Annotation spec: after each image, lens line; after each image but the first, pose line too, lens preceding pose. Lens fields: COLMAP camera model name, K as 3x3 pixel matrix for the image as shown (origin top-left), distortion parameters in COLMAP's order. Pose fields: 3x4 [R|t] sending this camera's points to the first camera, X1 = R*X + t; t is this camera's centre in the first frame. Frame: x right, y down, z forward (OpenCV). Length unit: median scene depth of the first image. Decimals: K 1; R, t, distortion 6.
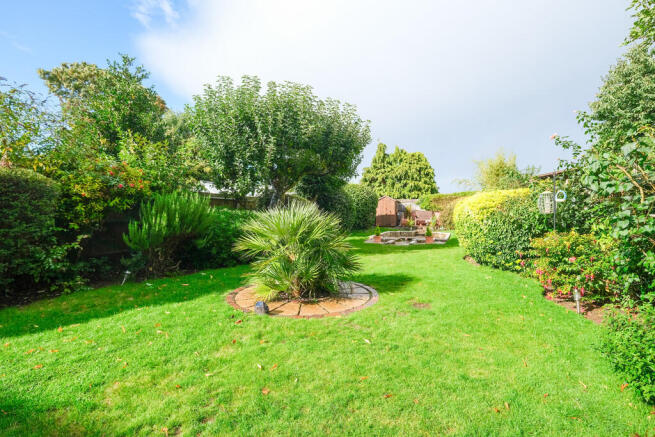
lens RADIAL K [[303.6, 0, 328.2], [0, 303.6, 219.1], [0, 0, 1]] dist [0.000802, 0.000021]
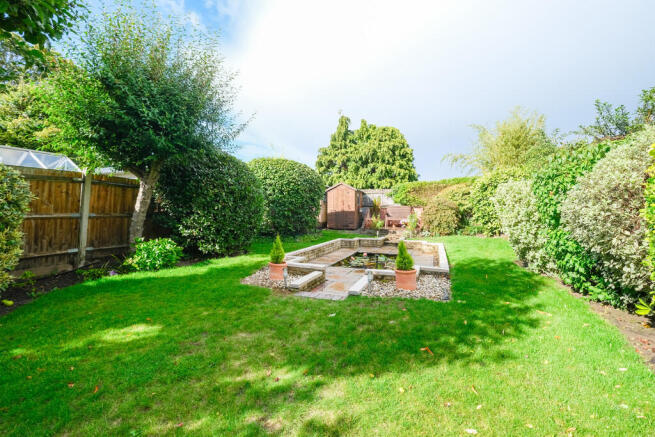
lens RADIAL K [[281.5, 0, 326.9], [0, 281.5, 217.4], [0, 0, 1]] dist [-0.001323, 0.000017]
pose [[0.998867, 0.002910, 0.047493, 0.114085], [-0.003069, 0.999990, 0.003272, -0.002565], [-0.047483, -0.003414, 0.998866, 0.343832]]
